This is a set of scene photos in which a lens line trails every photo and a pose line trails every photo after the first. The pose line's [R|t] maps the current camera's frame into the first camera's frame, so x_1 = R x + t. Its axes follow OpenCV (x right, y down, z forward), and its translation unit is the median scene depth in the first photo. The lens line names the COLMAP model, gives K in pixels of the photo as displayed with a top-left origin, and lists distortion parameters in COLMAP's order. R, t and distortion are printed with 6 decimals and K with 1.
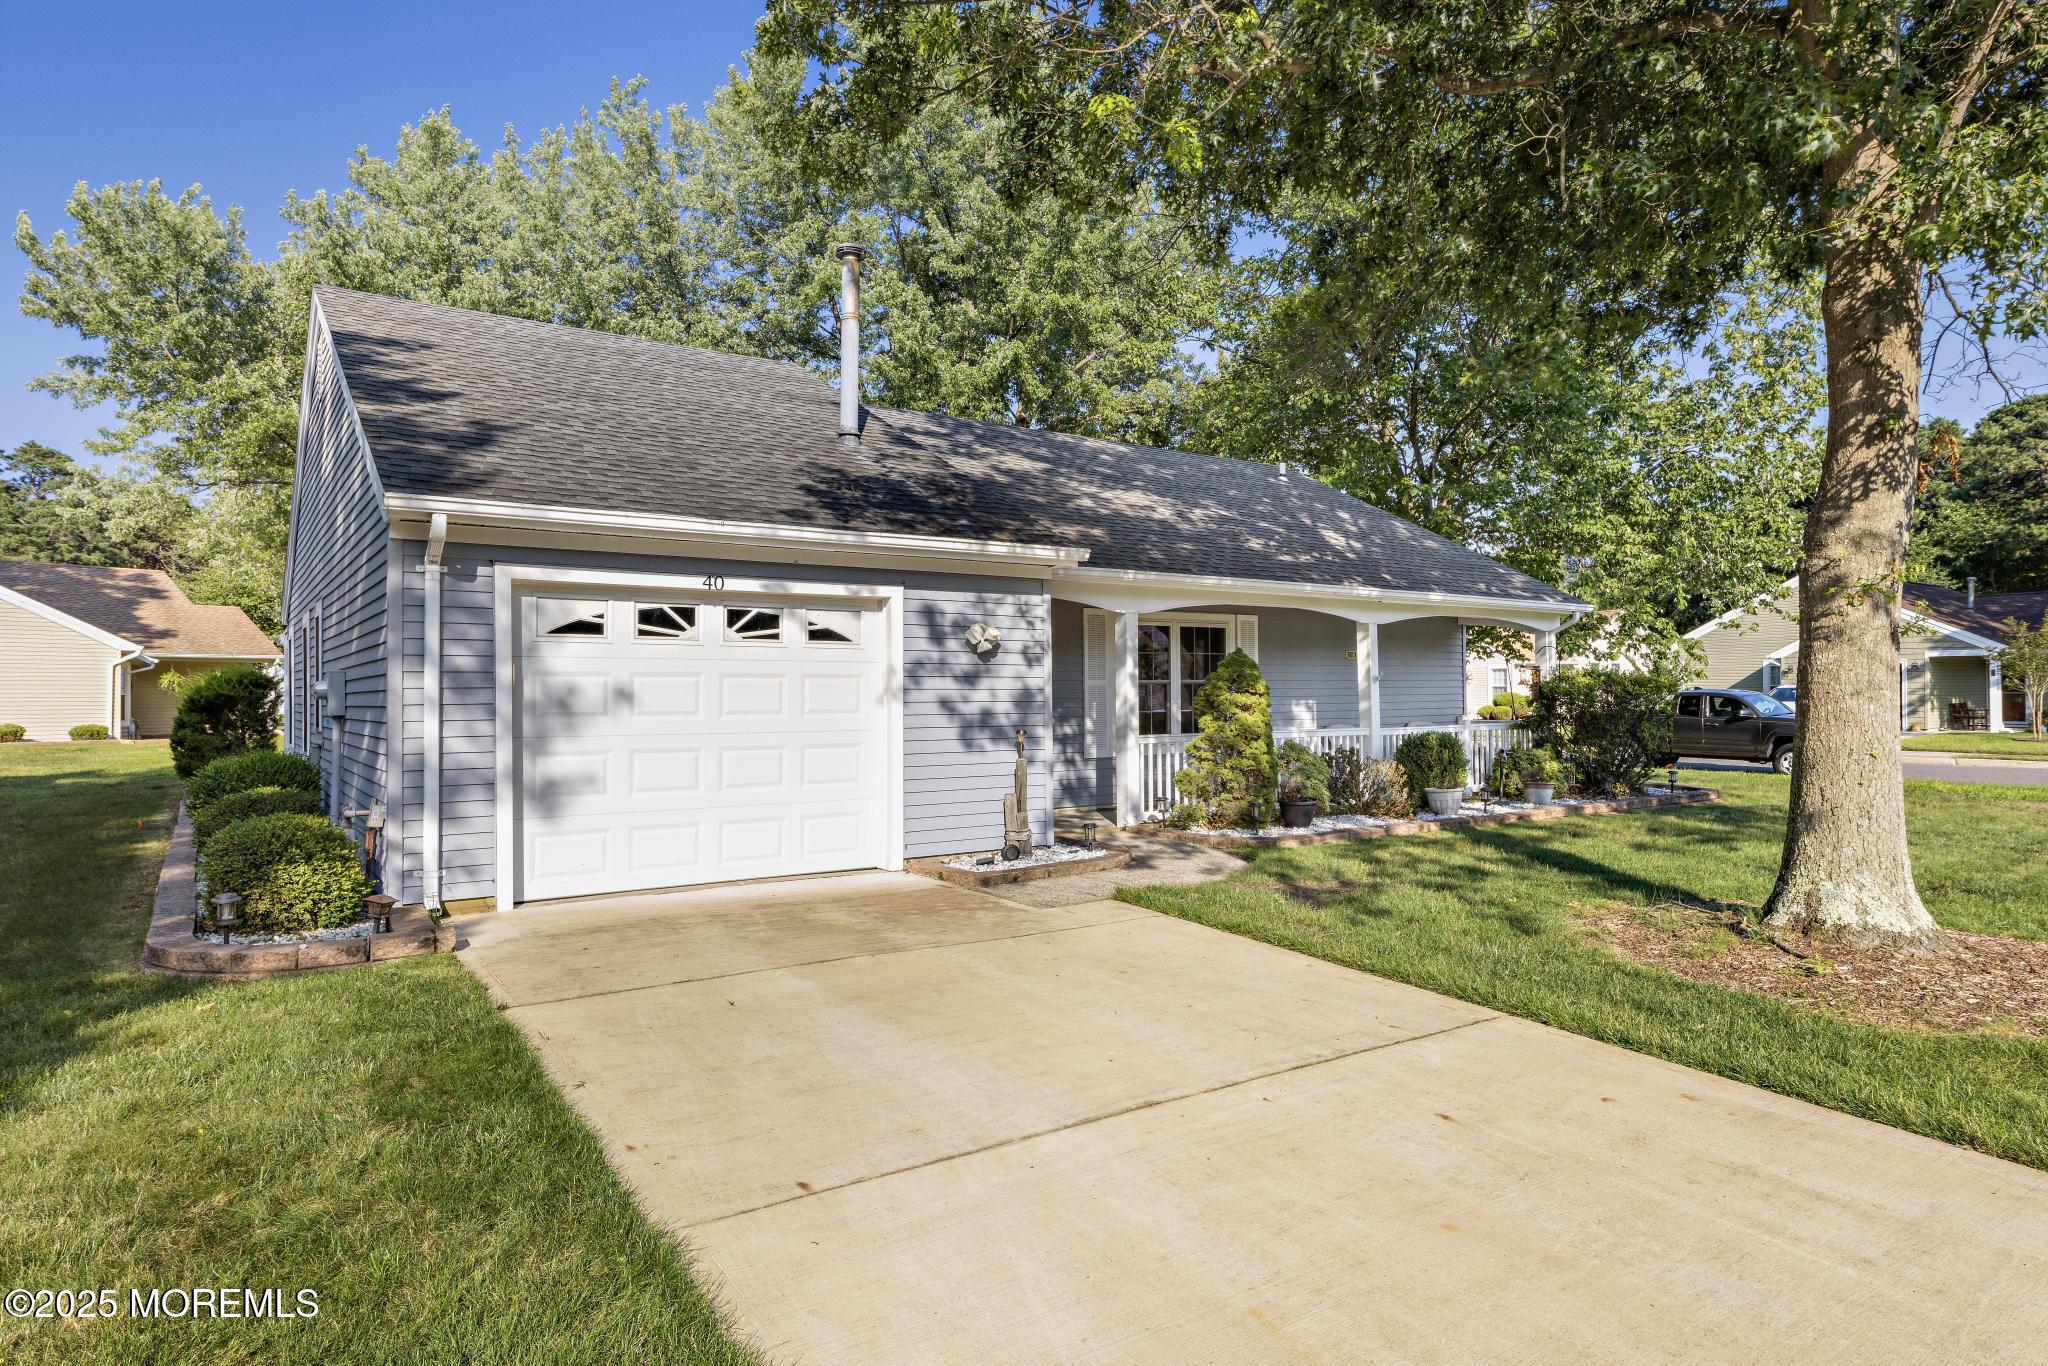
lens RADIAL K [[1168.5, 0, 1023.0], [0, 1168.5, 695.0], [0, 0, 1]] dist [-0.001161, 0.000645]
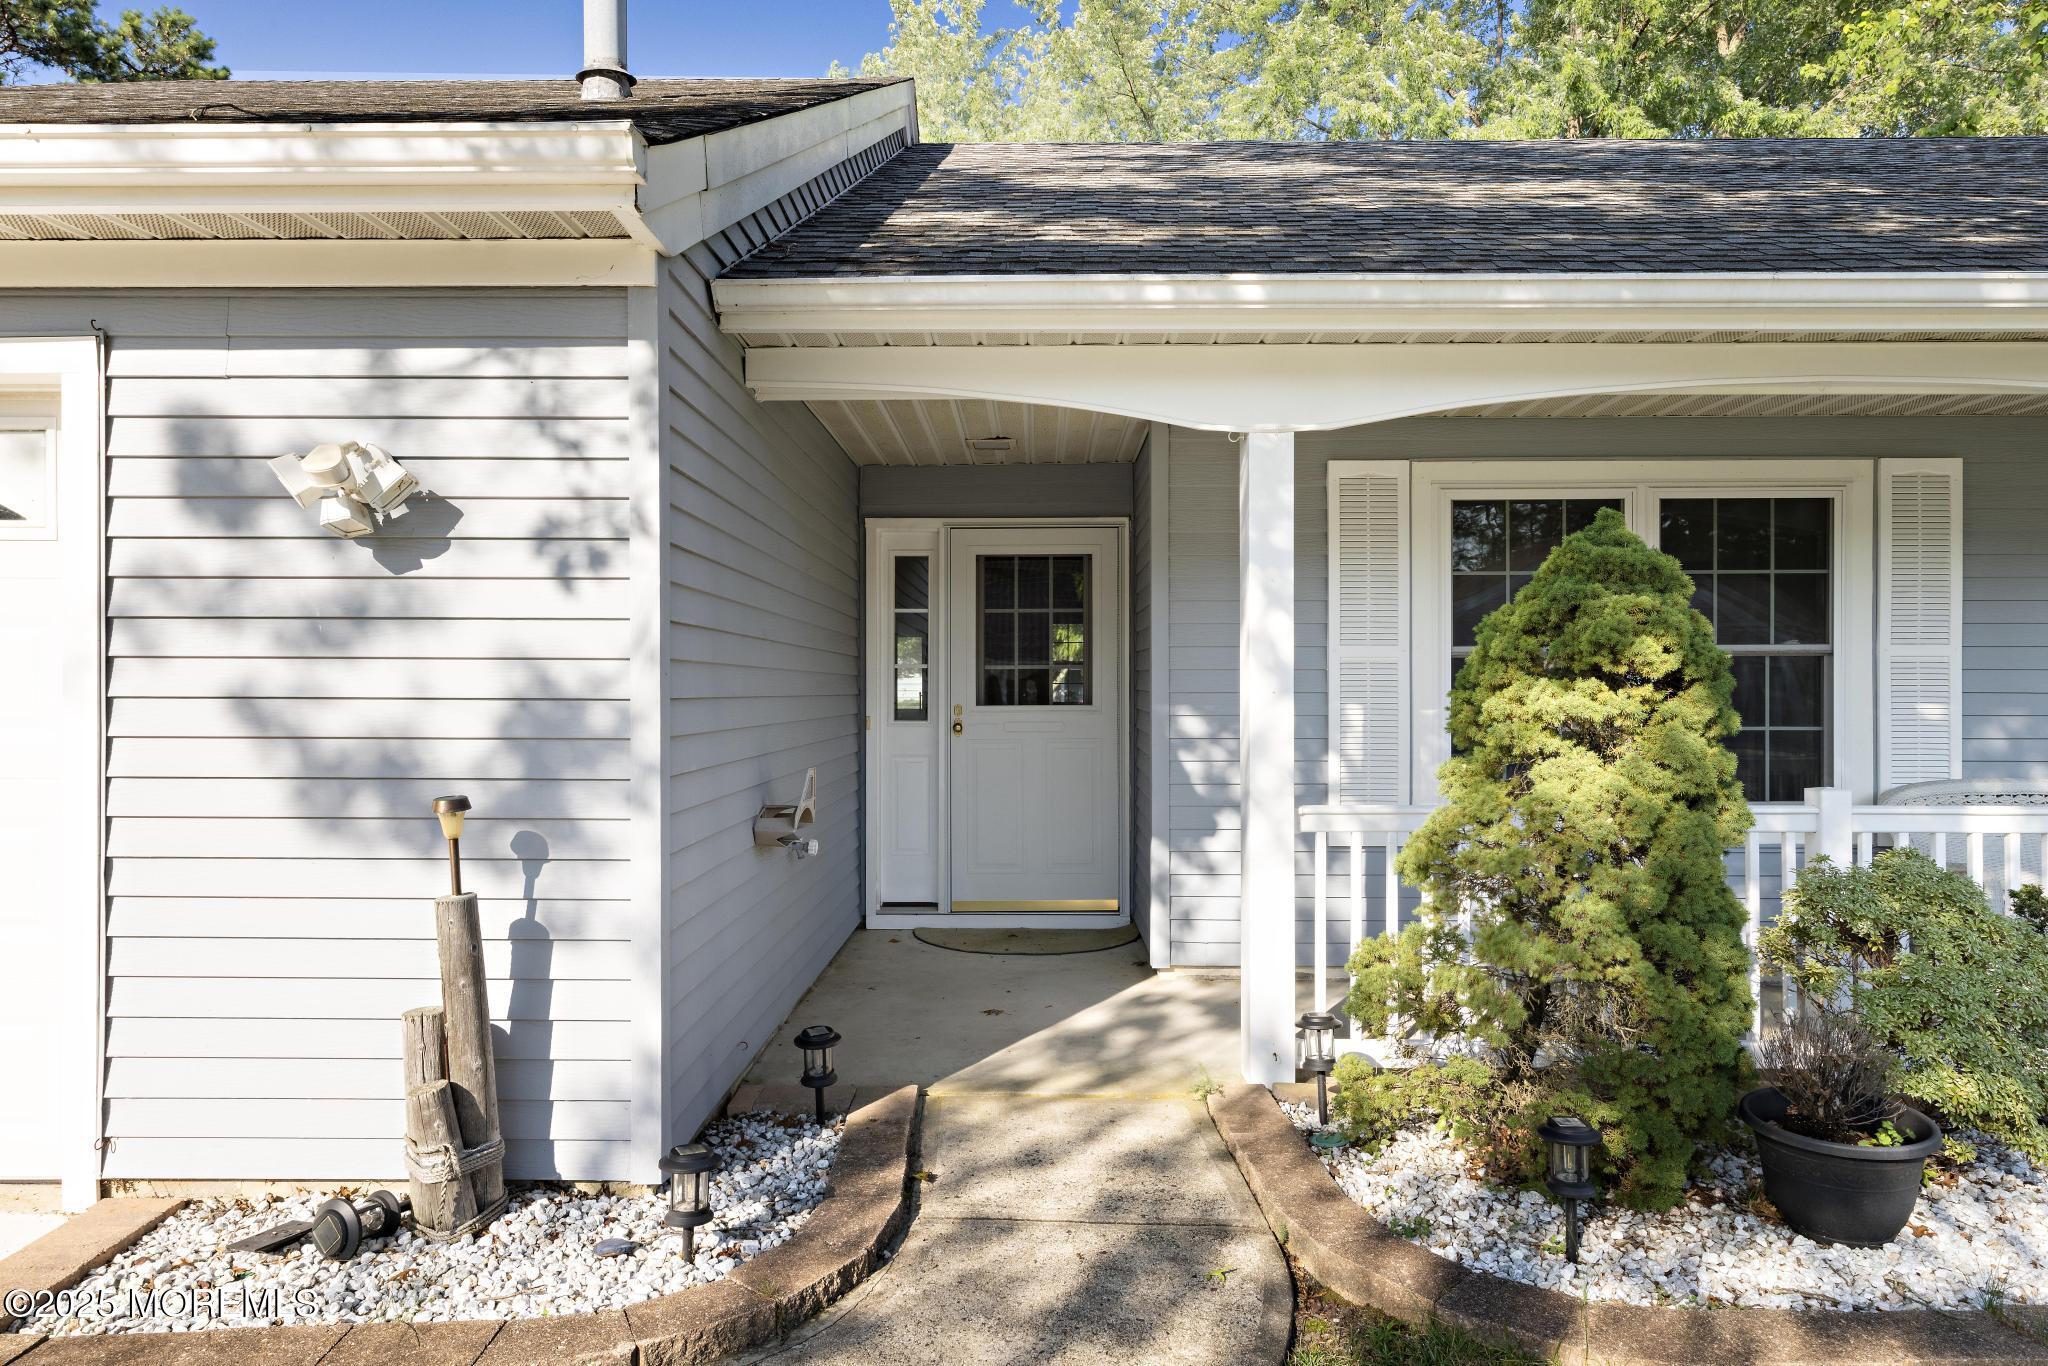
lens RADIAL K [[1362.6, 0, 954.0], [0, 1362.6, 683.9], [0, 0, 1]] dist [0.004321, 0.001785]
pose [[0.818081, 0.003565, -0.575092, 0.305930], [-0.008684, 0.999943, -0.006154, 0.002657], [0.575038, 0.010029, 0.818066, 0.810122]]
